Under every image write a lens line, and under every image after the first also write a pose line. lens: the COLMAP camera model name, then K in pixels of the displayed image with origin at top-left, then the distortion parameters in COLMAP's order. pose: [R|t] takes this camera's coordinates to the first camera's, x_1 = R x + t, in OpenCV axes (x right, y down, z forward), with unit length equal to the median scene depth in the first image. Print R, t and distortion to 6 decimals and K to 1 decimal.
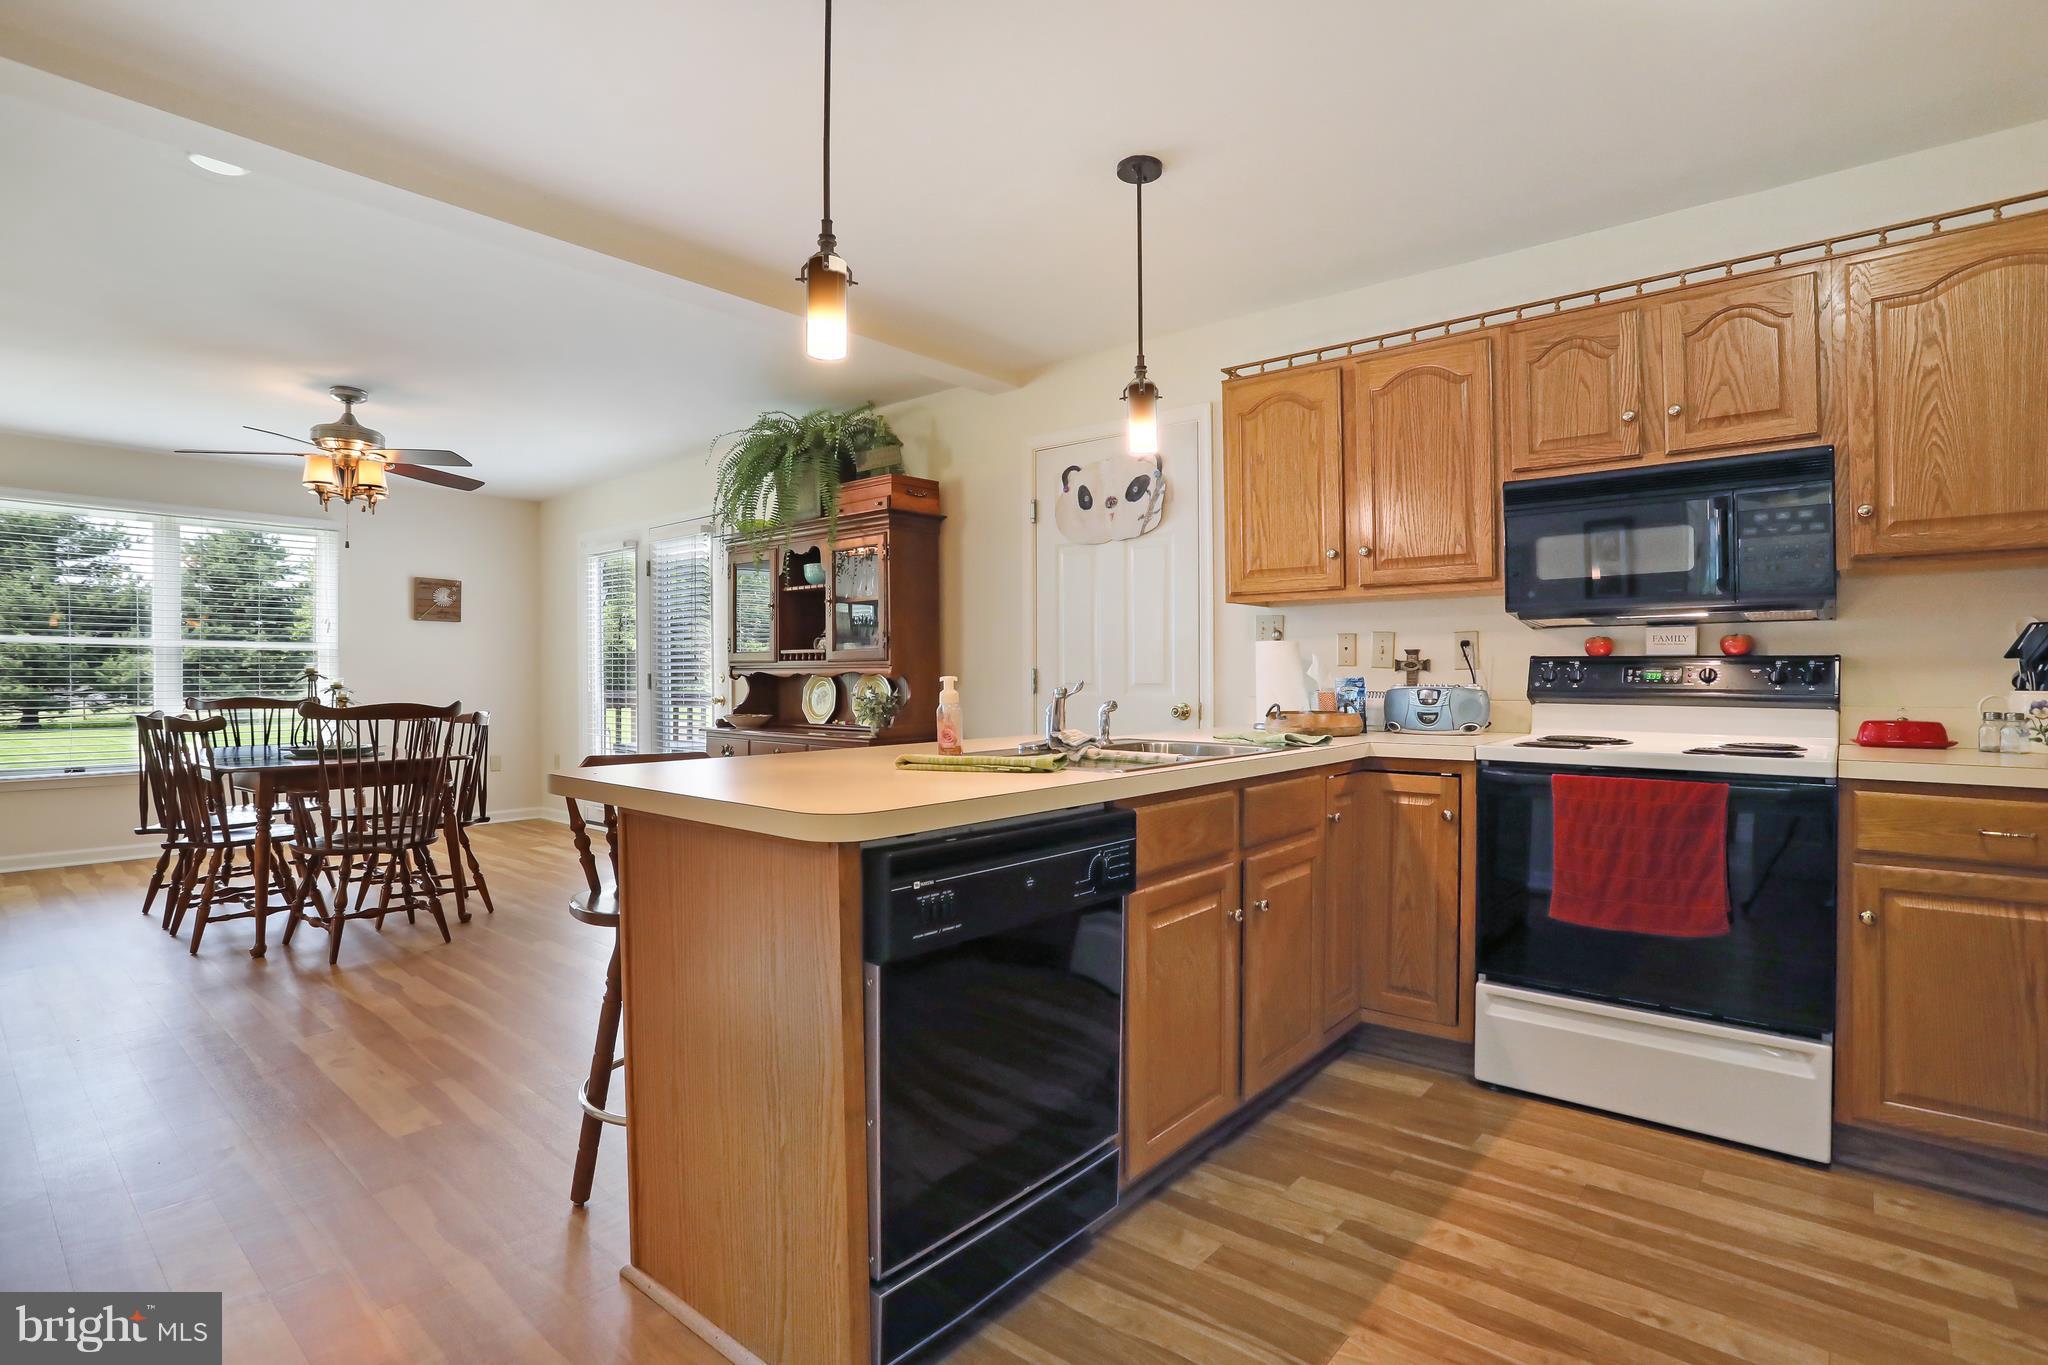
lens RADIAL K [[1008.8, 0, 1034.6], [0, 1008.8, 689.4], [0, 0, 1]] dist [-0.065396, 0.034022]
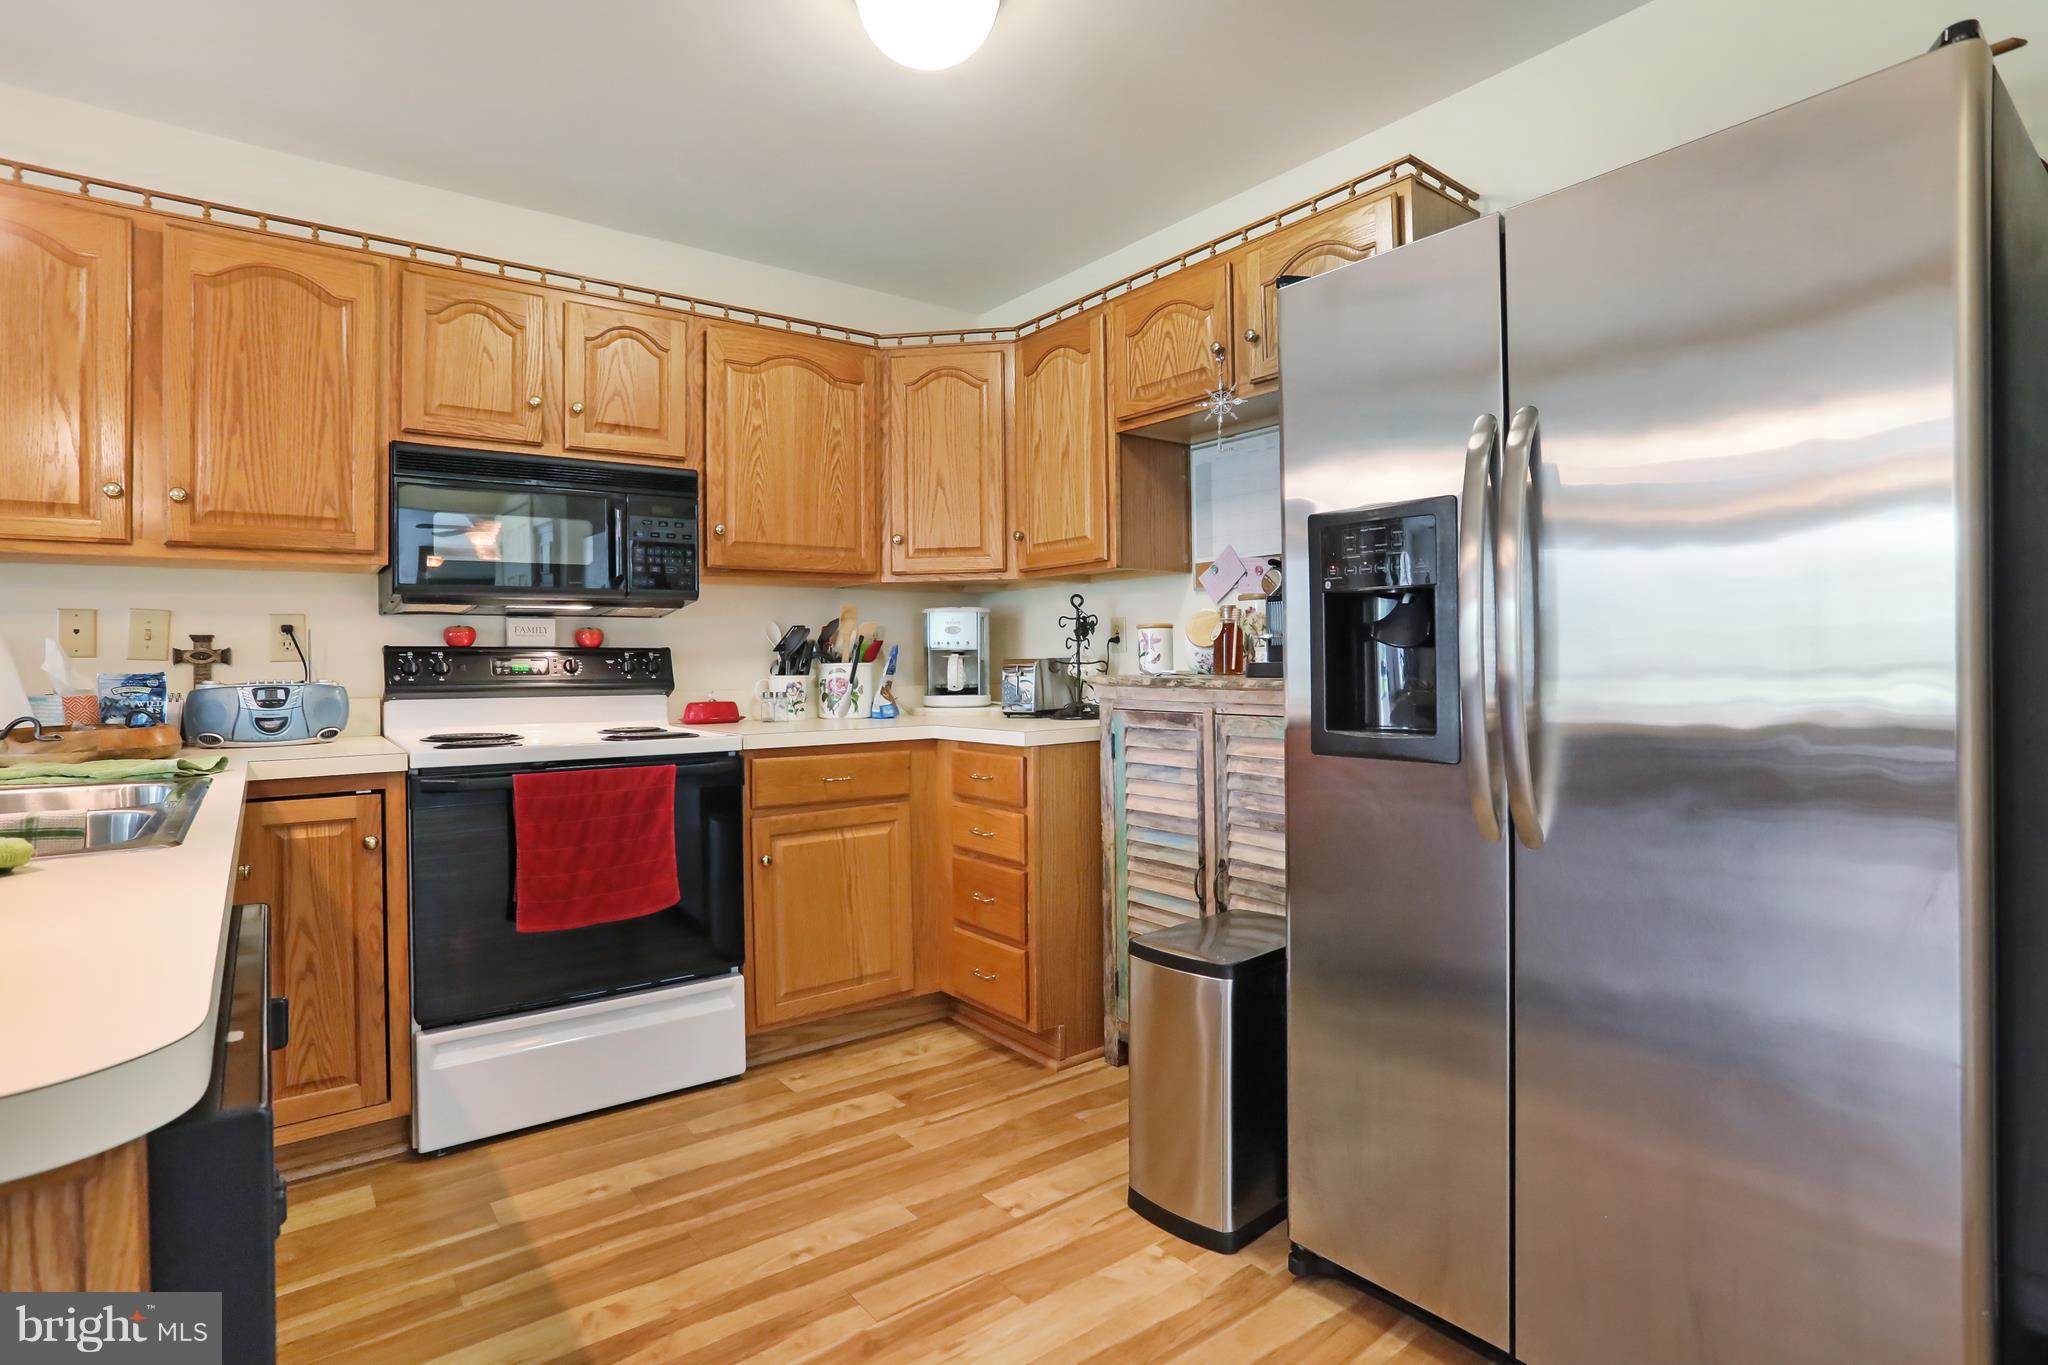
lens RADIAL K [[1006.5, 0, 1019.5], [0, 1006.5, 654.1], [0, 0, 1]] dist [-0.063207, 0.034312]
pose [[0.229906, 0.006948, 0.973188, -0.216846], [0.023960, 0.999631, -0.012797, -0.002195], [-0.972918, 0.026260, 0.229655, 0.280737]]
